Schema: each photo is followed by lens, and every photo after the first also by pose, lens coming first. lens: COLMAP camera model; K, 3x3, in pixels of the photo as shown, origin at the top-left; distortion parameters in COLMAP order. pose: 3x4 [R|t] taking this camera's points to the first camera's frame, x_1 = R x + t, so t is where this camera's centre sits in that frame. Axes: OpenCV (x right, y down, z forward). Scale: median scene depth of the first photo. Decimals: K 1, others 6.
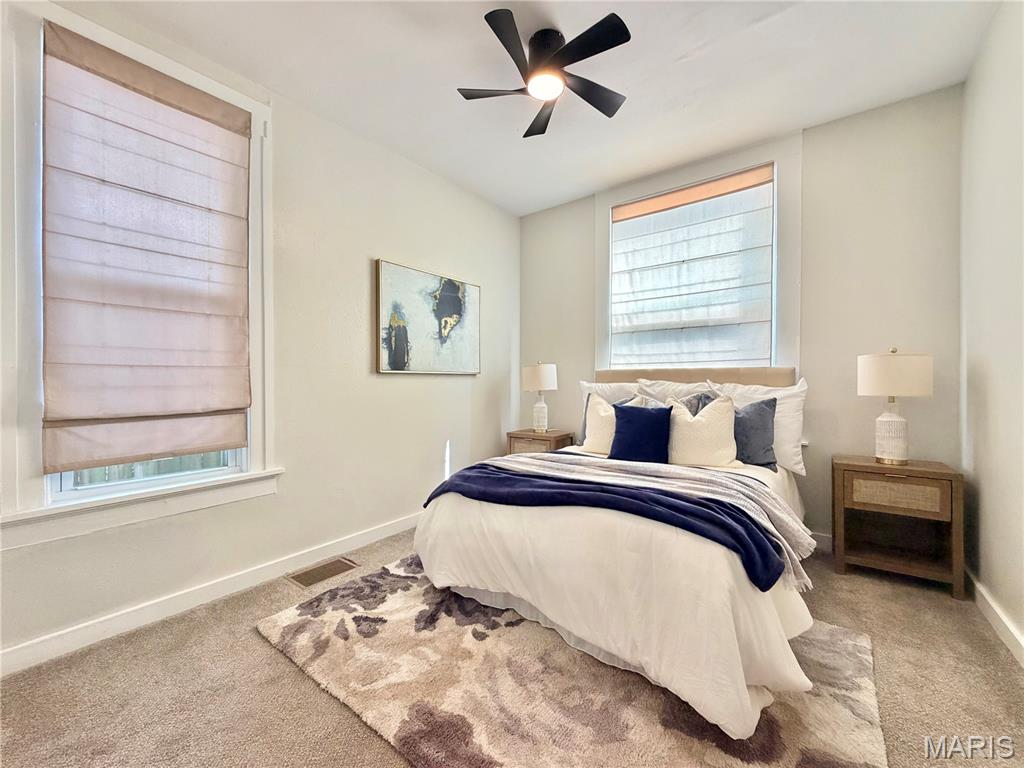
lens RADIAL K [[407.1, 0, 508.9], [0, 407.1, 383.6], [0, 0, 1]] dist [0.000423, -0.000220]
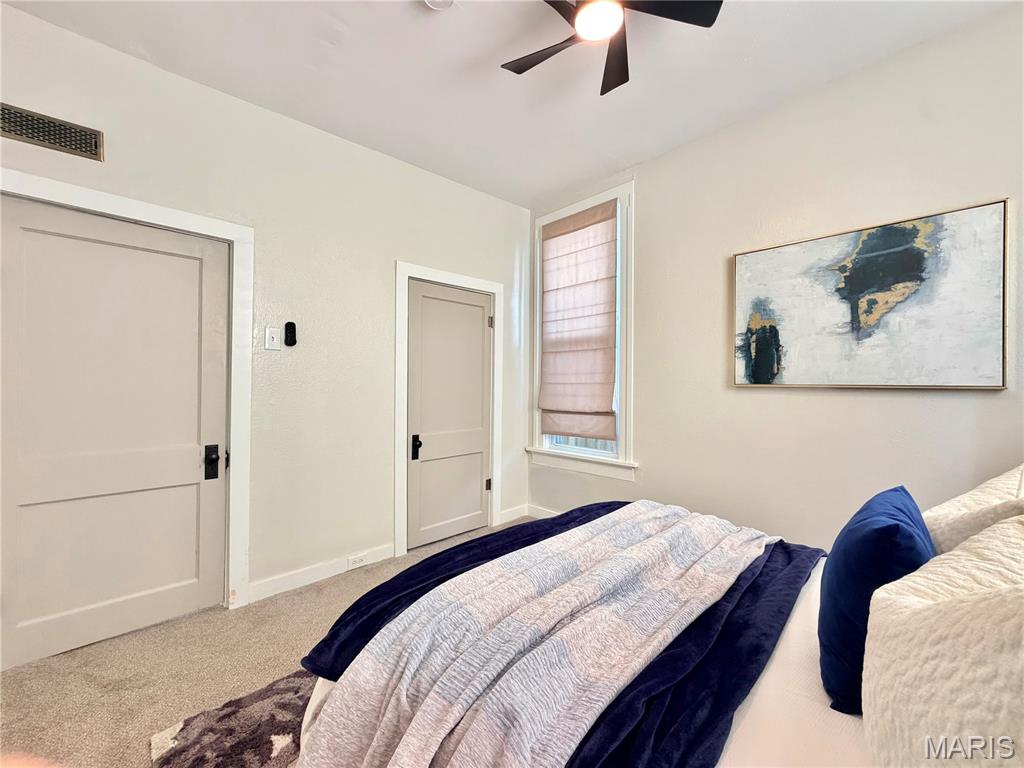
lens RADIAL K [[407.1, 0, 508.9], [0, 407.1, 383.6], [0, 0, 1]] dist [0.000423, -0.000220]
pose [[-0.147676, 0.008268, -0.989001, 0.579872], [-0.008706, 0.999915, 0.009659, -0.036385], [0.988998, 0.010037, -0.147591, 0.631395]]
